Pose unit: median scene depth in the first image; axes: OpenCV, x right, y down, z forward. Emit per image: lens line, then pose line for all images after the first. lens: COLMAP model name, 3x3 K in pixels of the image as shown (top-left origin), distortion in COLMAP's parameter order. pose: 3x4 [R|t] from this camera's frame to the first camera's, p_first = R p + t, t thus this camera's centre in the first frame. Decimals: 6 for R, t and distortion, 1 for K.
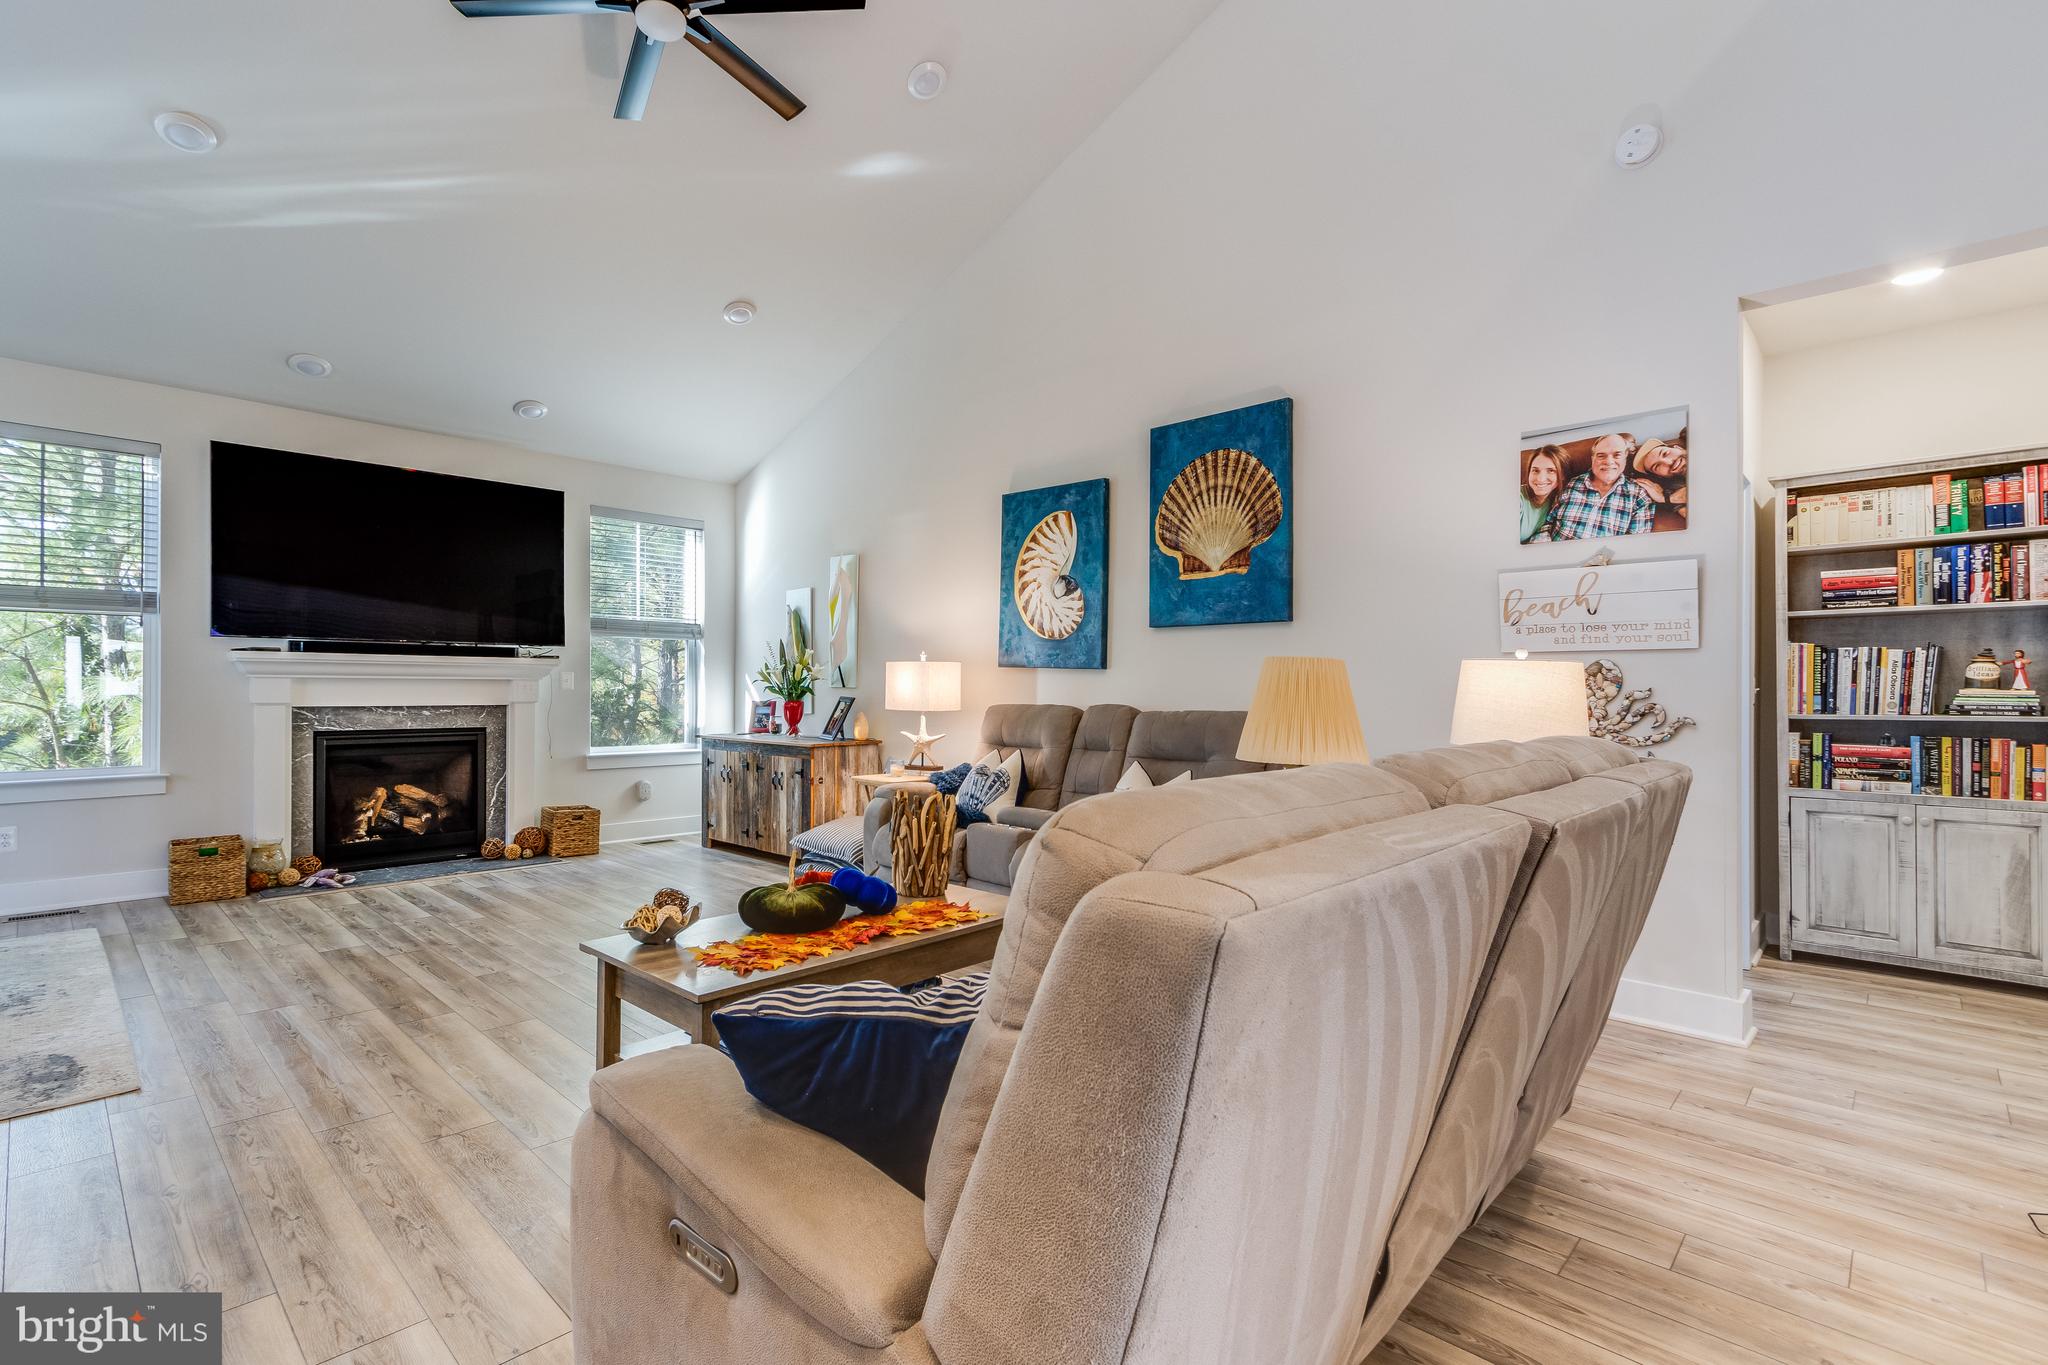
lens RADIAL K [[941.0, 0, 987.3], [0, 941.0, 686.3], [0, 0, 1]] dist [0.008380, -0.000454]
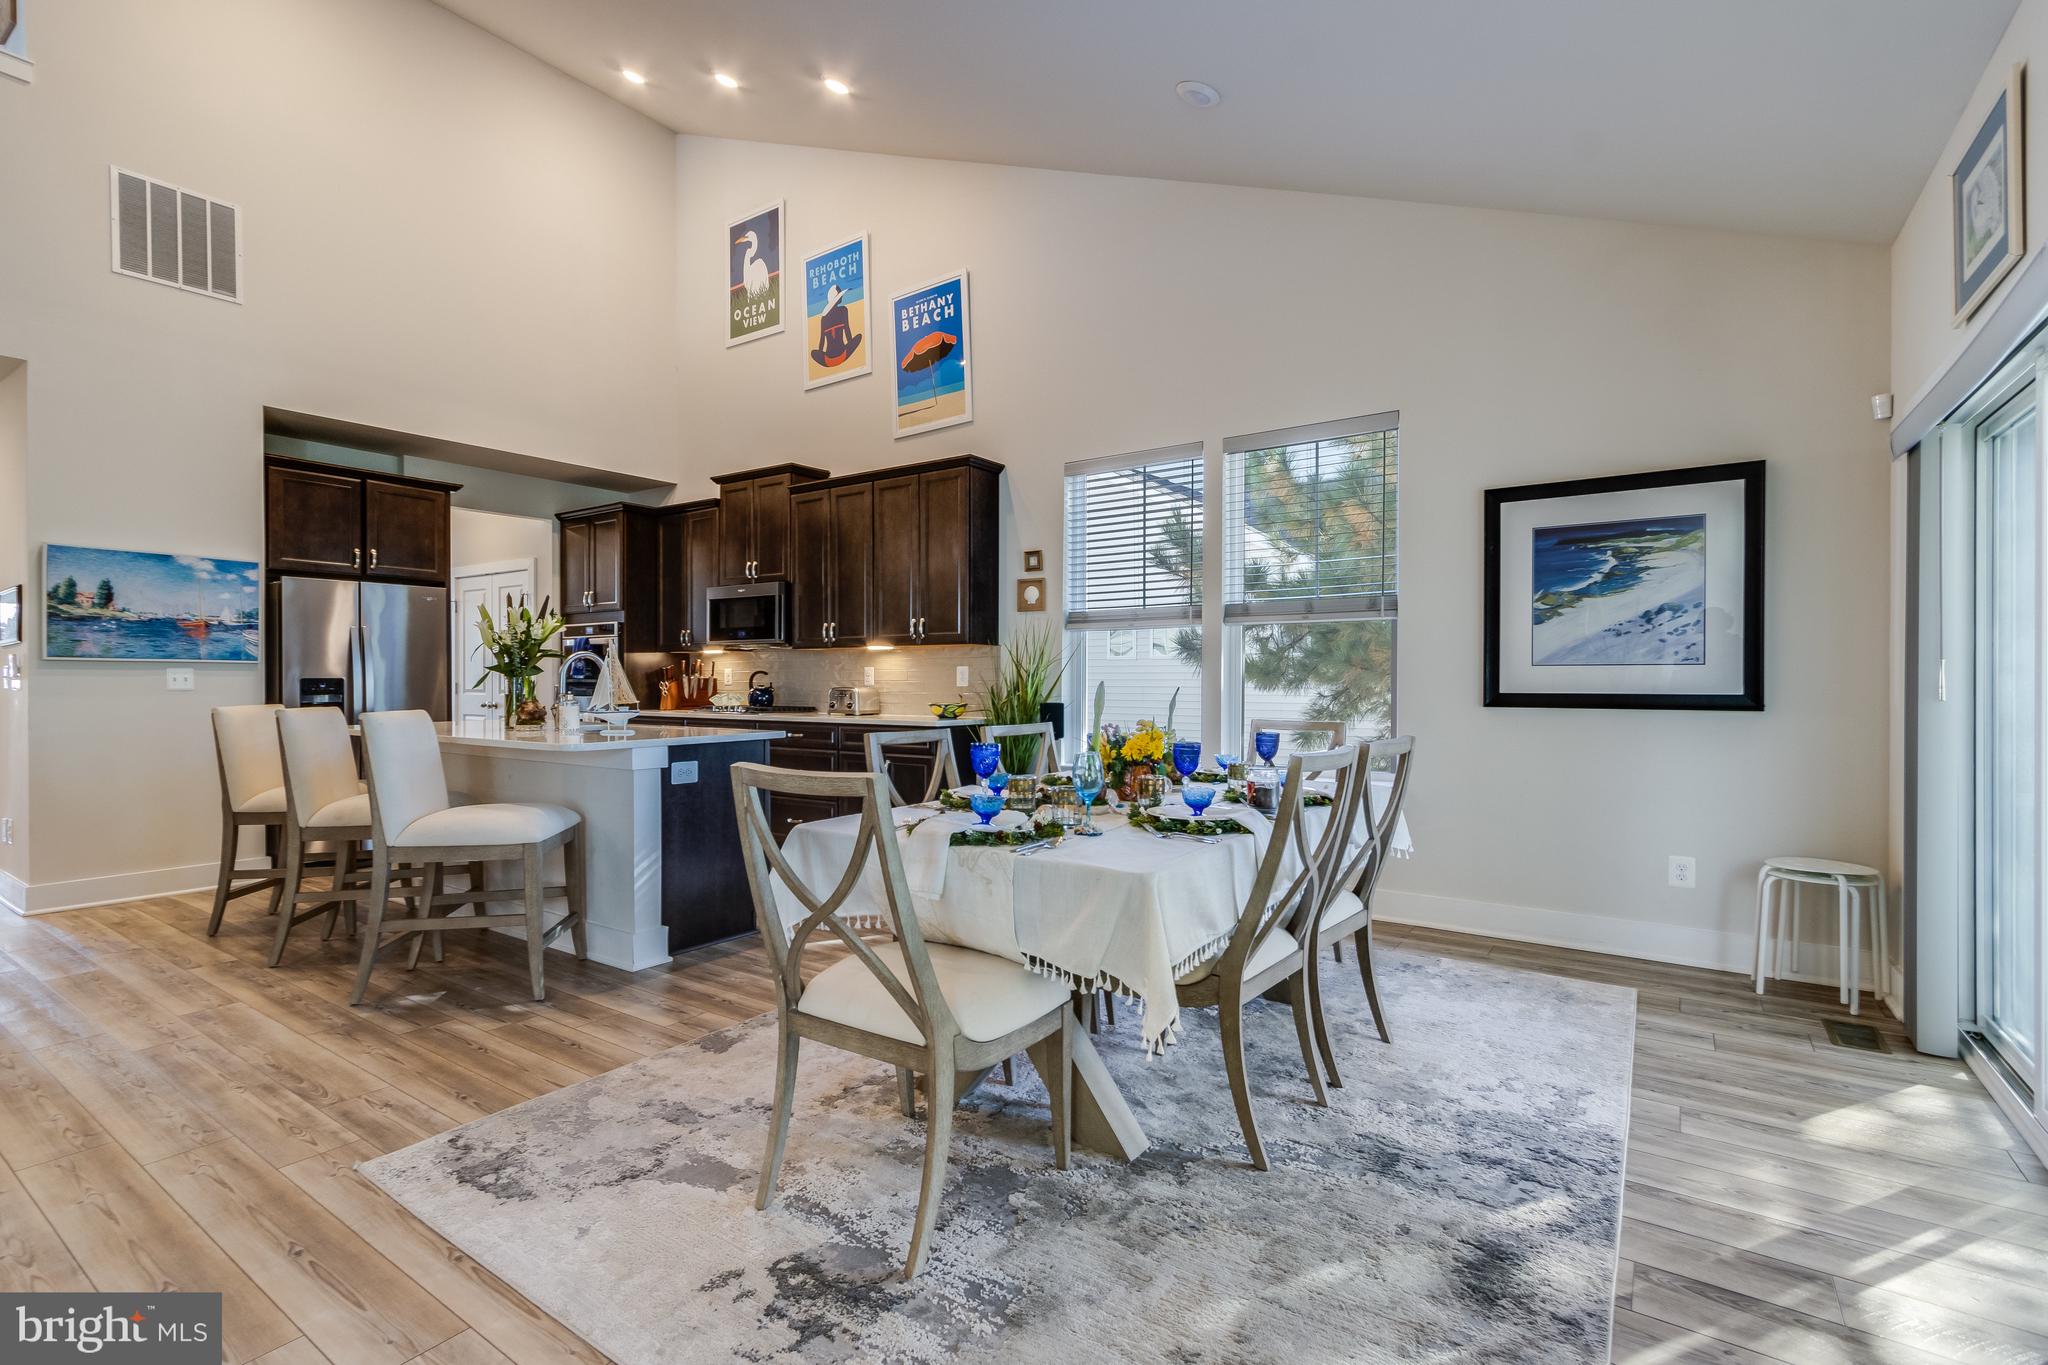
lens RADIAL K [[944.9, 0, 990.5], [0, 944.9, 671.2], [0, 0, 1]] dist [0.020072, -0.008698]
pose [[-0.988694, -0.005439, -0.149847, -0.759010], [-0.004852, 0.999979, -0.004286, -0.010750], [0.149868, -0.003510, -0.988700, 1.104652]]
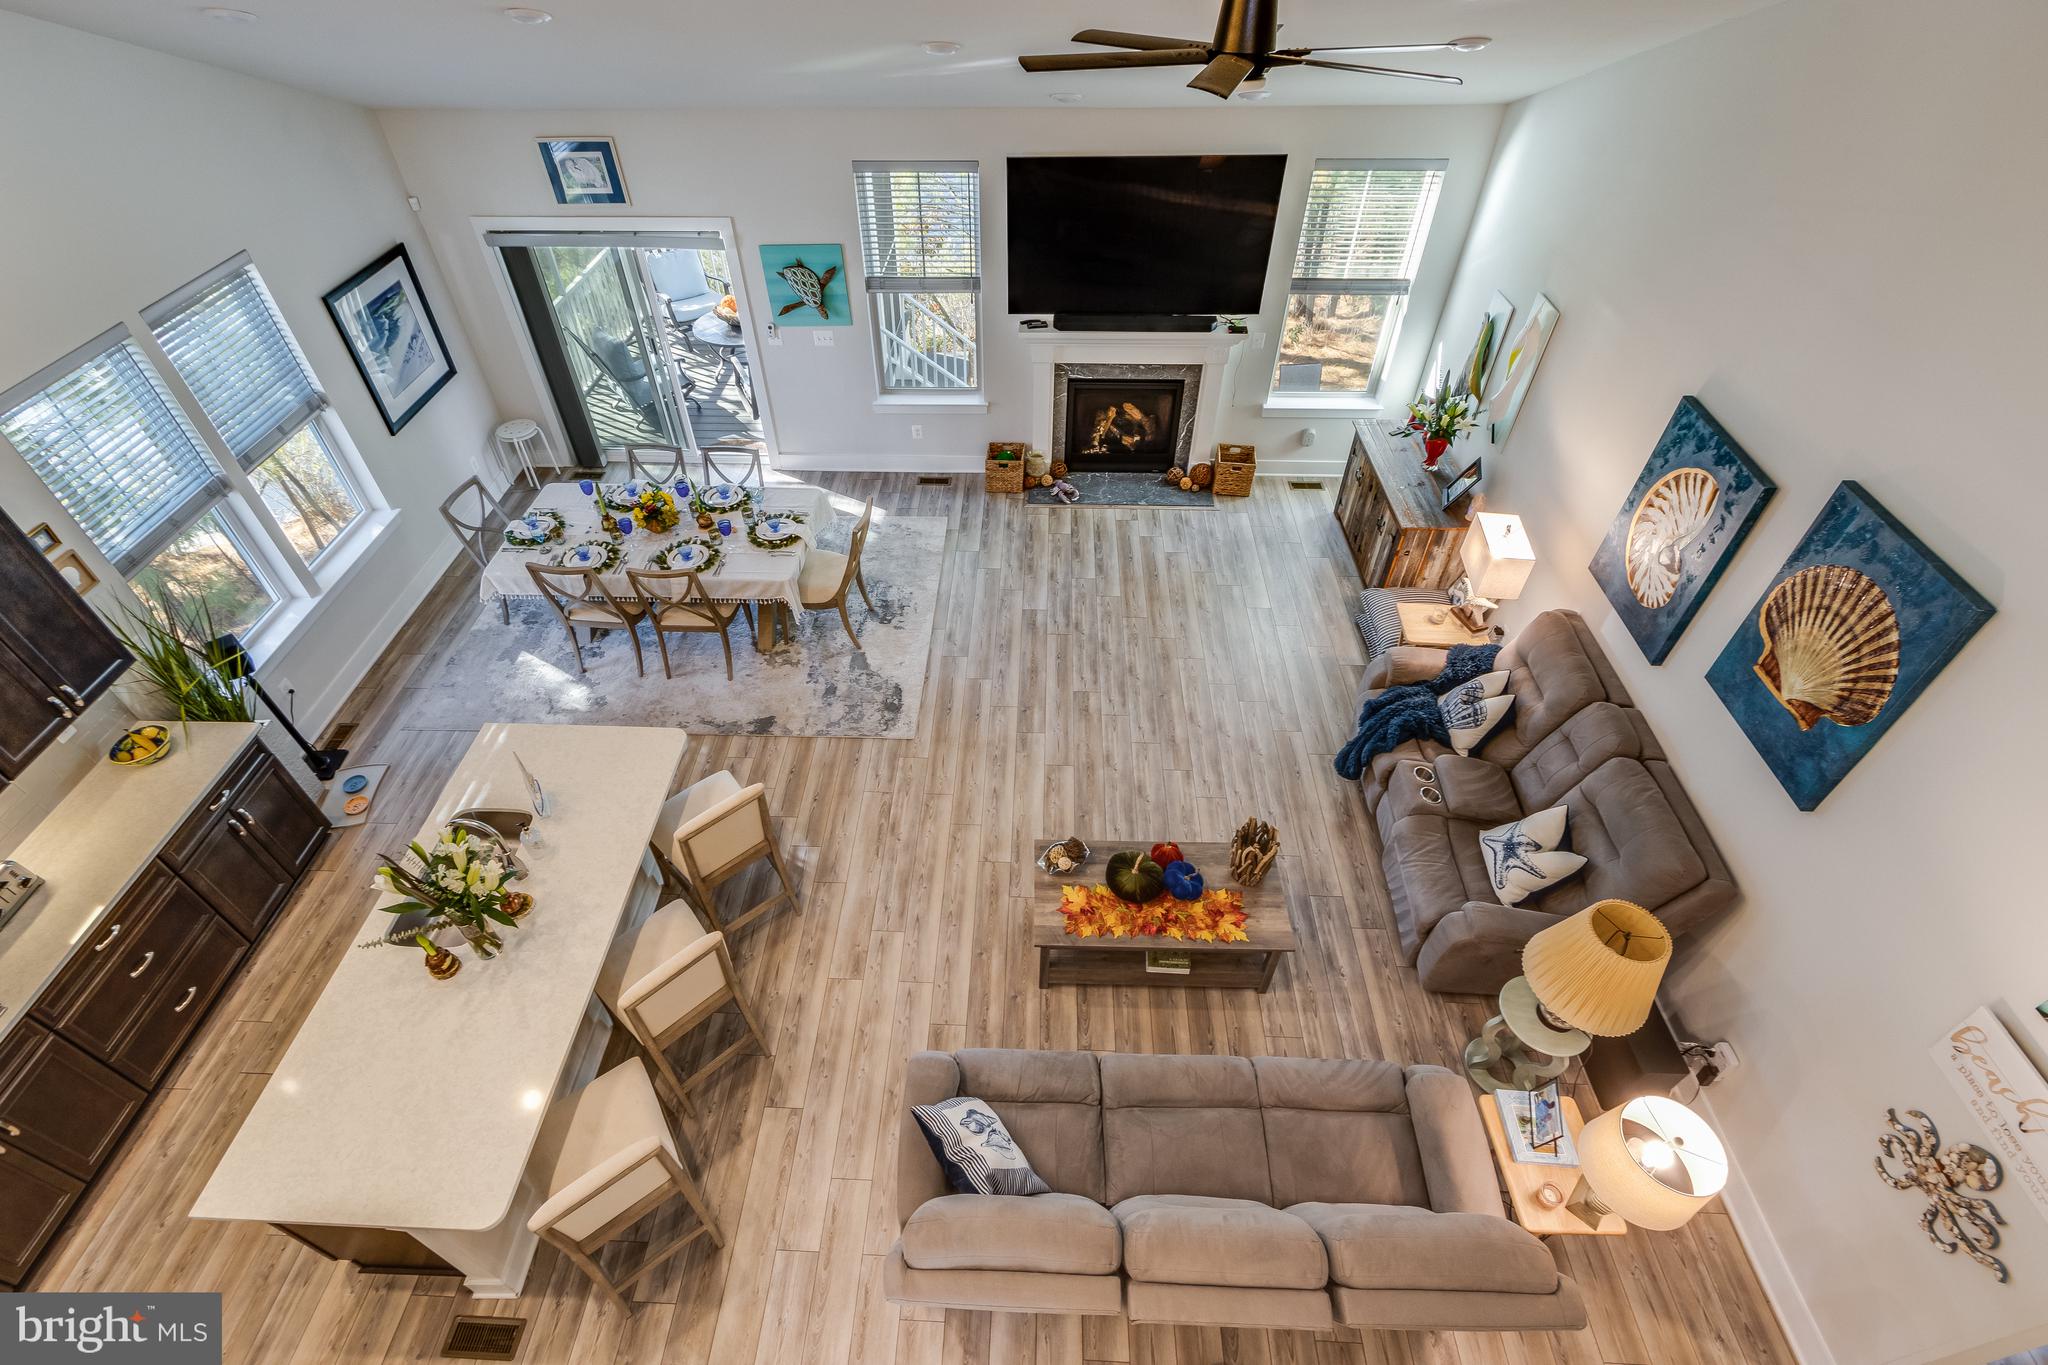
lens RADIAL K [[938.6, 0, 999.5], [0, 938.6, 680.8], [0, 0, 1]] dist [0.007836, -0.000255]
pose [[0.668479, 0.506052, -0.545021, 0.217256], [0.016848, 0.722328, 0.691346, -0.690915], [0.743541, -0.471332, 0.474335, 0.092931]]
